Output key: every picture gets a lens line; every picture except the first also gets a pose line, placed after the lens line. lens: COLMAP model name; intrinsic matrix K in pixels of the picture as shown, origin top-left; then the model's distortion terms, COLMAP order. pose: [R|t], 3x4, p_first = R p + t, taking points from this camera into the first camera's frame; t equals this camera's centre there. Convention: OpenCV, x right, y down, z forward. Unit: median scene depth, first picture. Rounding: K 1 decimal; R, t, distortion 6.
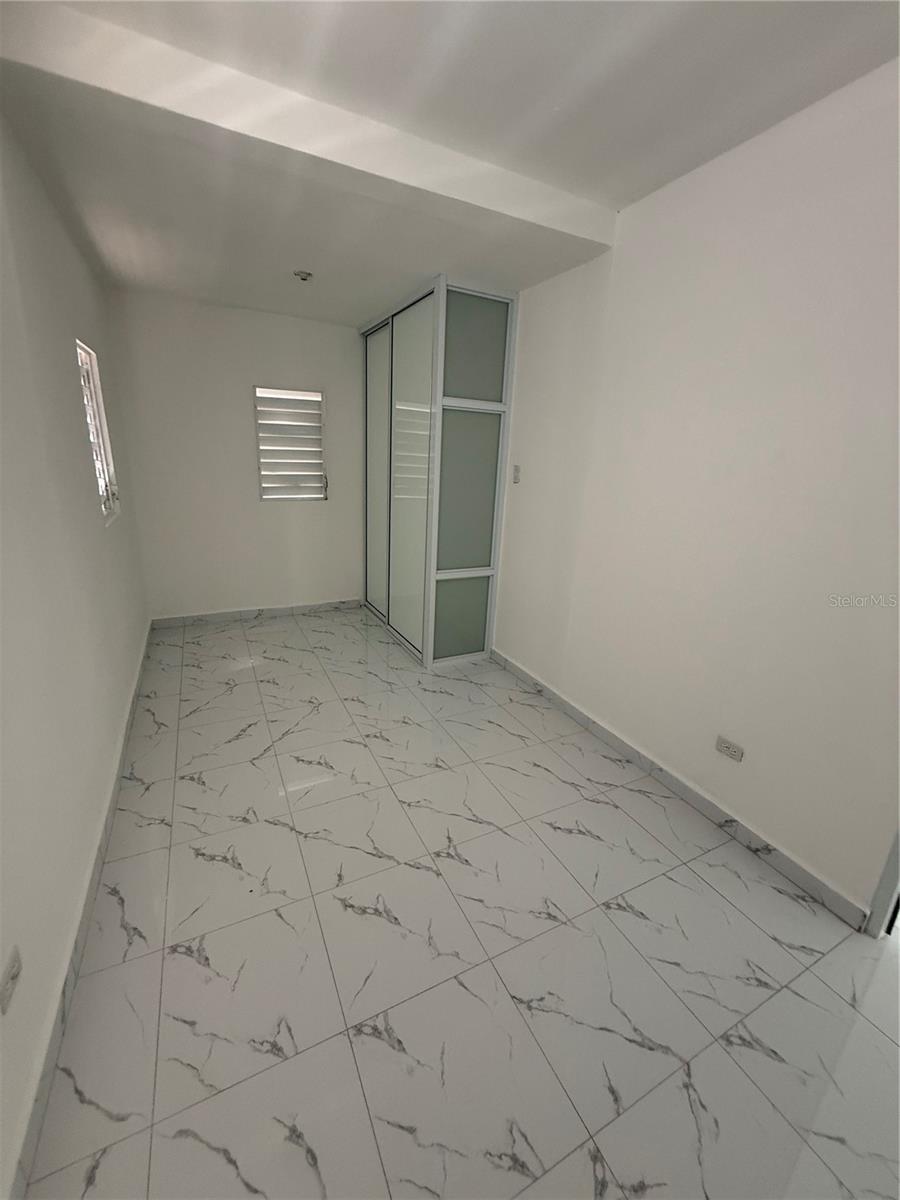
lens RADIAL K [[491.5, 0, 451.9], [0, 491.5, 573.6], [0, 0, 1]] dist [-0.000130, 0.000289]
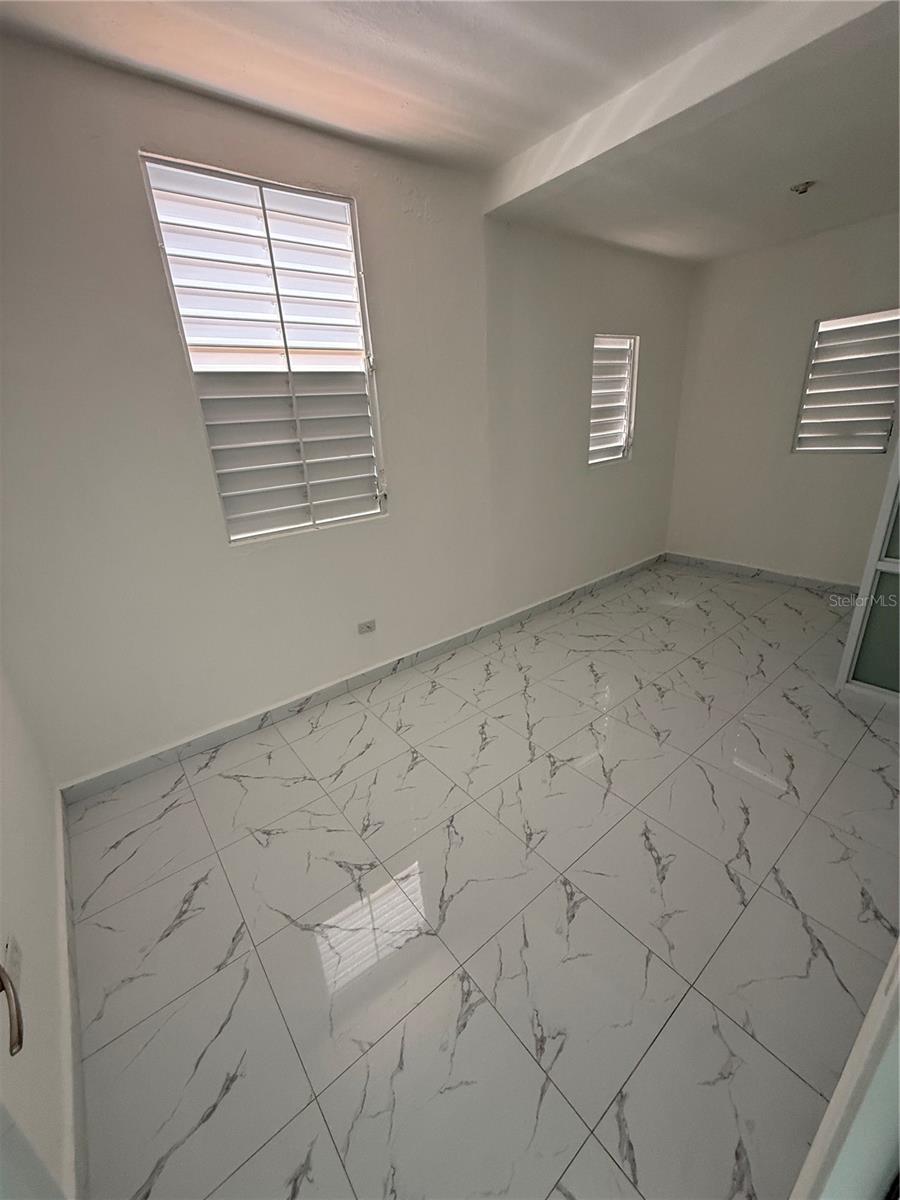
lens RADIAL K [[479.8, 0, 448.0], [0, 479.8, 595.4], [0, 0, 1]] dist [-0.000433, 0.000018]
pose [[0.186902, 0.290075, -0.938576, 0.507494], [-0.159341, 0.951711, 0.262405, -0.036192], [0.969370, 0.100509, 0.224097, 0.259967]]
